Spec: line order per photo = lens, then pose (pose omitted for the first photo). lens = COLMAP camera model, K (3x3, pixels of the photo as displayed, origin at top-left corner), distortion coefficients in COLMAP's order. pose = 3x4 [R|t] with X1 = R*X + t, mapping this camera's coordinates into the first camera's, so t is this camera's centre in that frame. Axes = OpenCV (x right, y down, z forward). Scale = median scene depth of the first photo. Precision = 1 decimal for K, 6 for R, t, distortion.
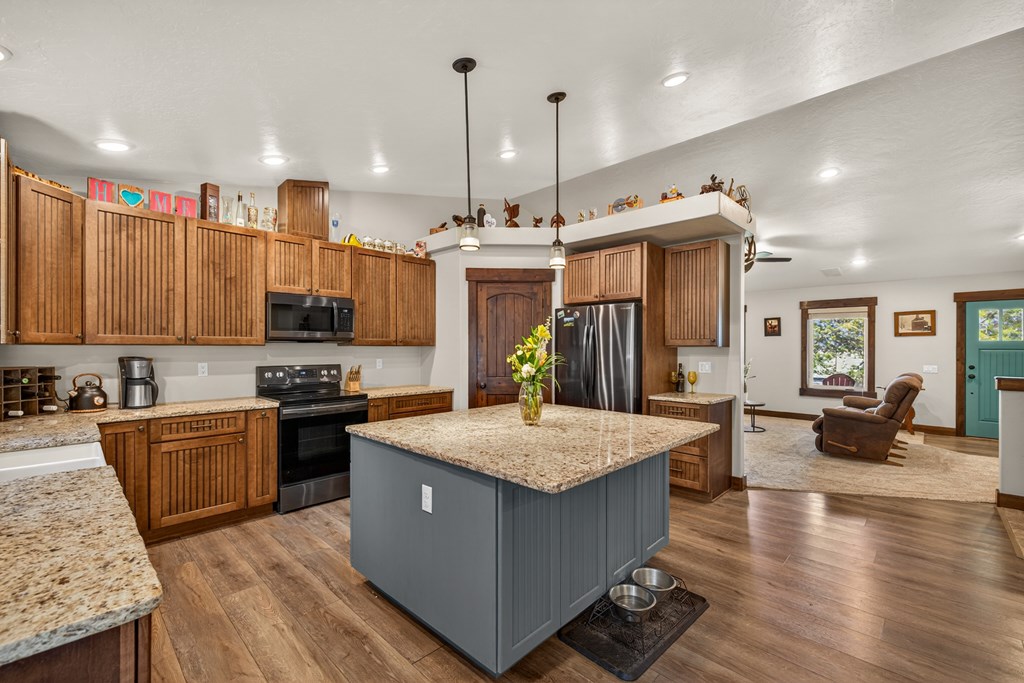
lens RADIAL K [[433.4, 0, 506.8], [0, 433.4, 348.7], [0, 0, 1]] dist [0.005917, -0.000521]
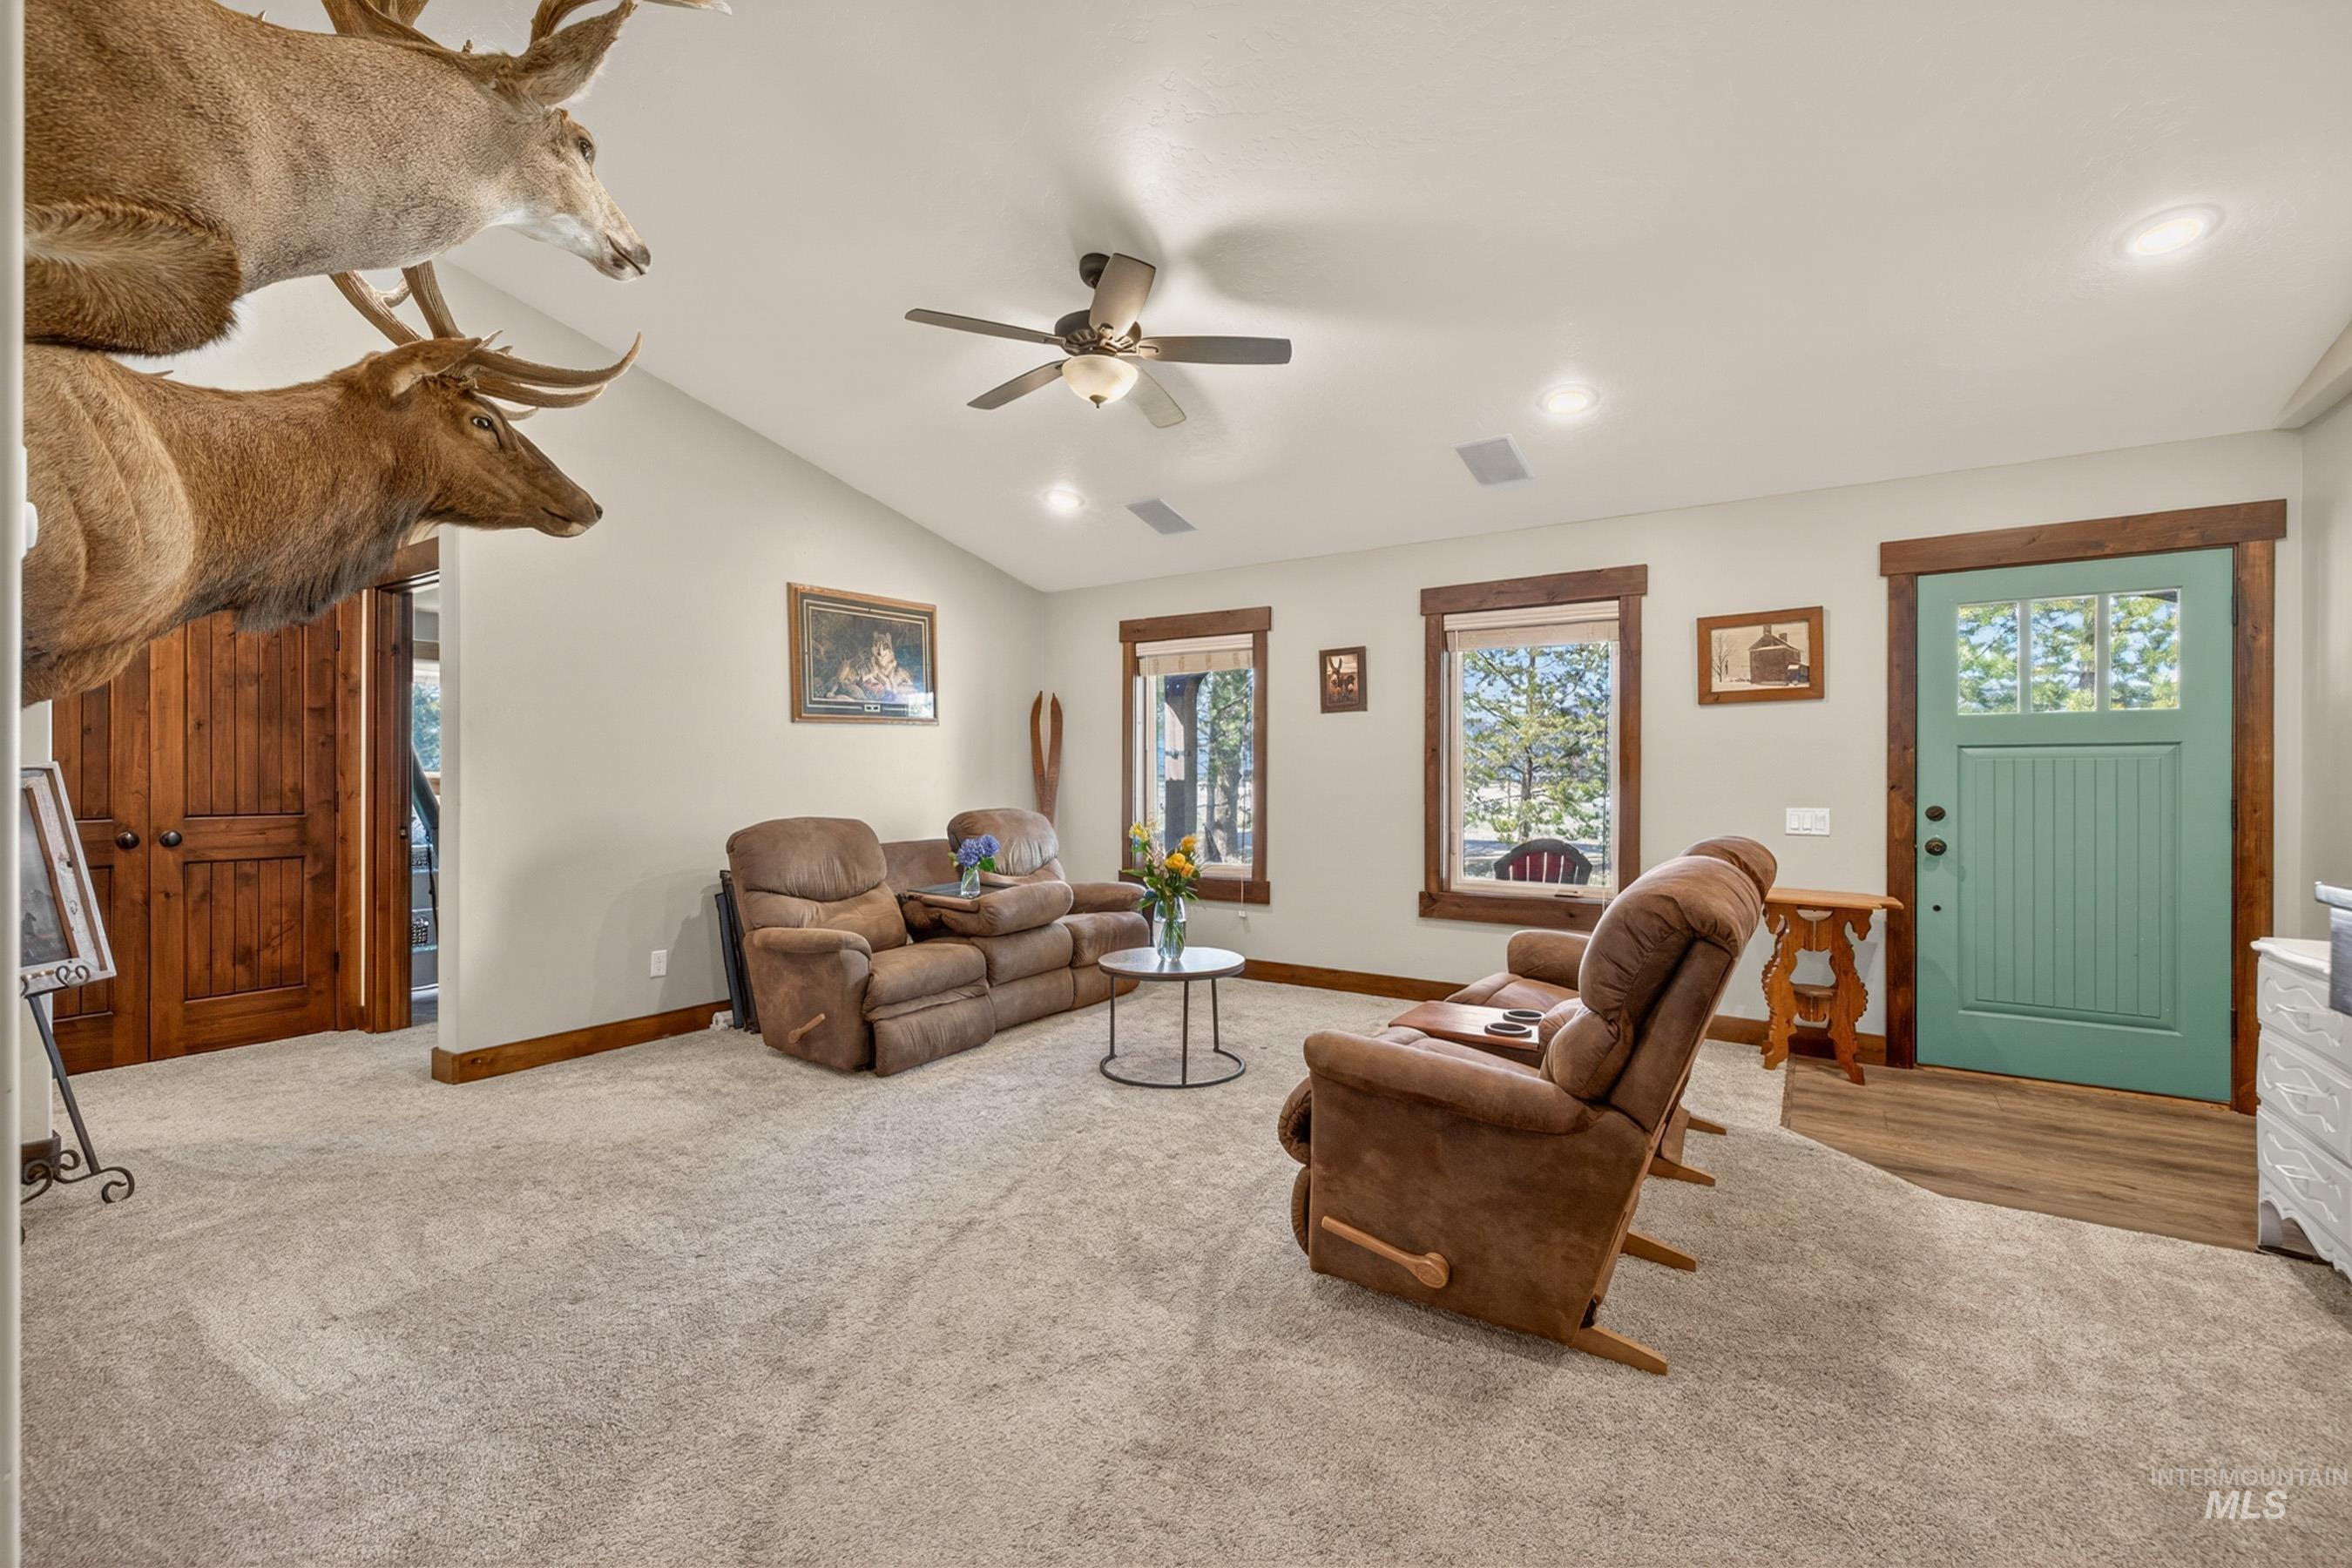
lens RADIAL K [[995.4, 0, 1171.3], [0, 995.4, 778.8], [0, 0, 1]] dist [0.005917, -0.000521]
pose [[0.980860, 0.000321, 0.194716, 0.444439], [0.000565, 0.999990, -0.004497, 0.021693], [-0.194715, 0.004521, 0.980849, 0.448916]]
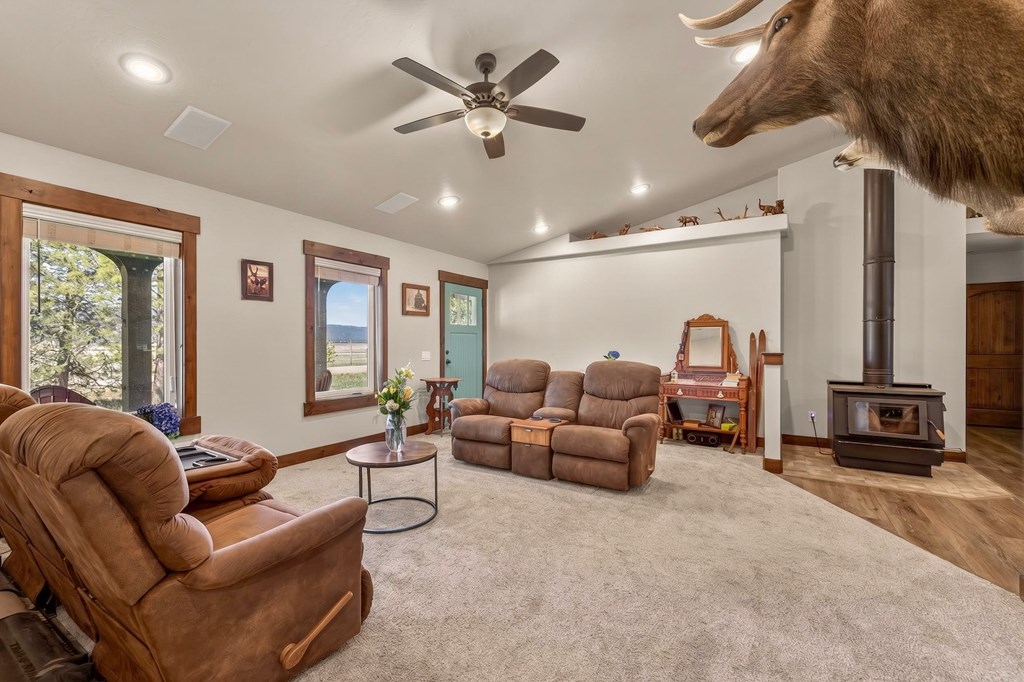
lens RADIAL K [[433.4, 0, 511.0], [0, 433.4, 343.1], [0, 0, 1]] dist [0.005917, -0.000521]
pose [[-0.221363, -0.005451, 0.975176, 0.119310], [0.000911, 0.999983, 0.005797, 0.016537], [-0.975191, 0.002171, -0.221355, 1.002366]]
